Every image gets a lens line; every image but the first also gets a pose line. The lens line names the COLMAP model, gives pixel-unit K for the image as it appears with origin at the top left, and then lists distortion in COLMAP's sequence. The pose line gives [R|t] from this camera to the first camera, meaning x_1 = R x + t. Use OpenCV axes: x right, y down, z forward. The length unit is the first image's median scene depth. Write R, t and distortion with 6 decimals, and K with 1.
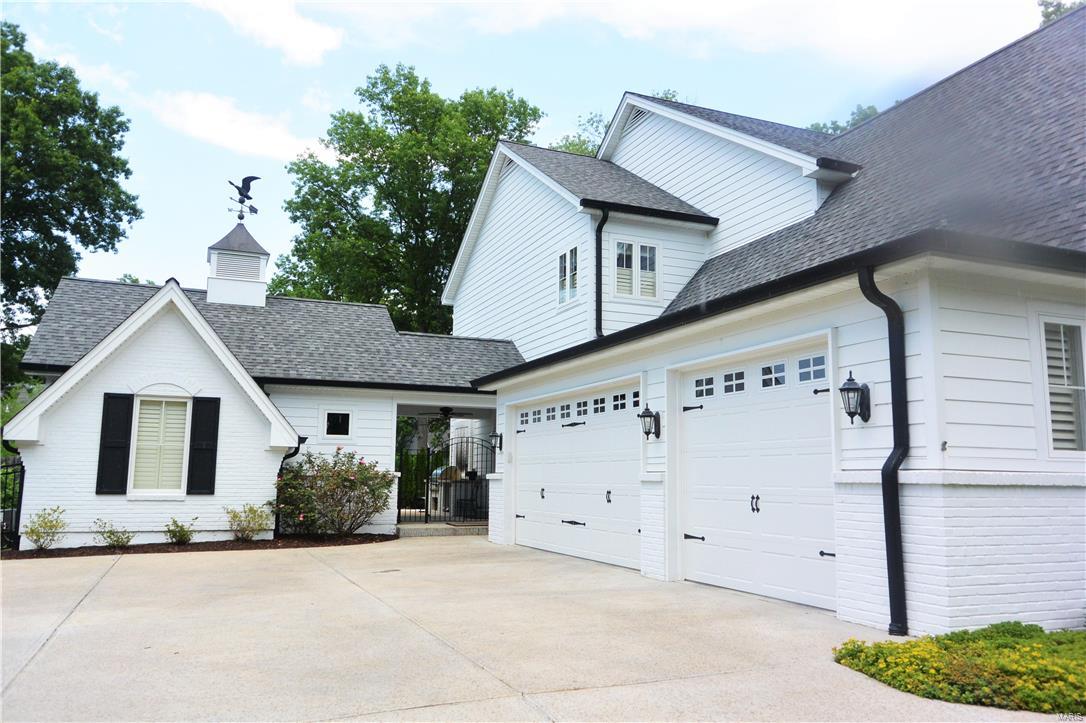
lens RADIAL K [[841.3, 0, 543.0], [0, 841.3, 361.5], [0, 0, 1]] dist [-0.005518, 0.002666]
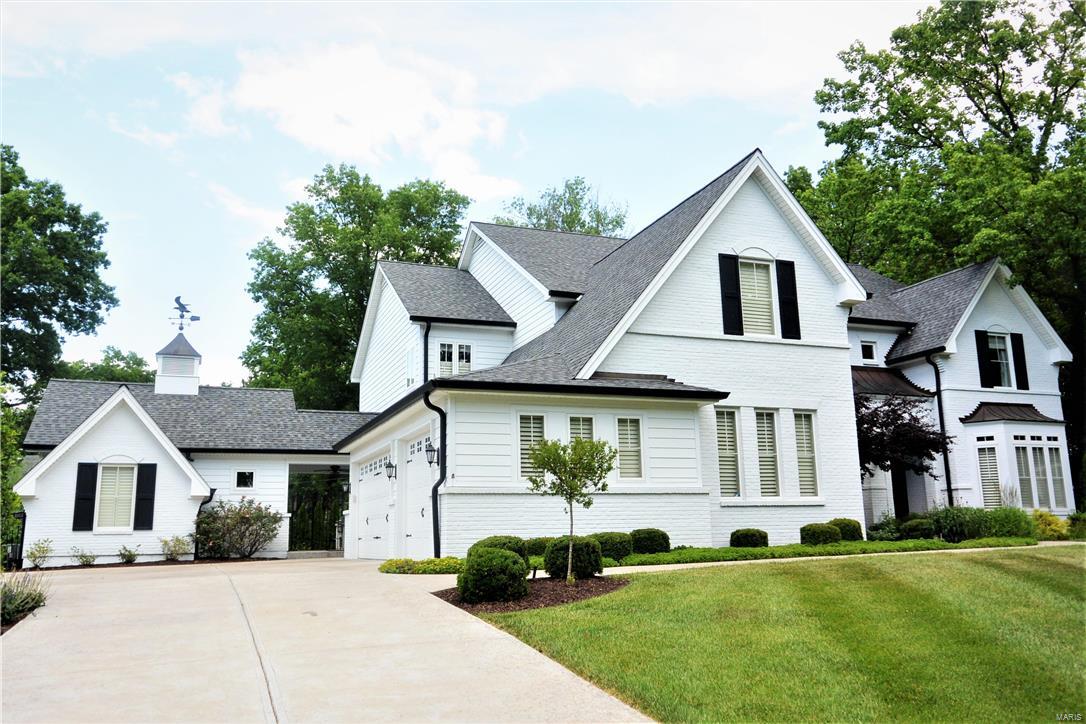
lens RADIAL K [[897.7, 0, 541.6], [0, 897.7, 350.4], [0, 0, 1]] dist [-0.008217, 0.003087]
pose [[0.999325, -0.034069, -0.013717, 0.248286], [0.033034, 0.997022, -0.069689, -0.017762], [0.016050, 0.069189, 0.997474, -0.444205]]
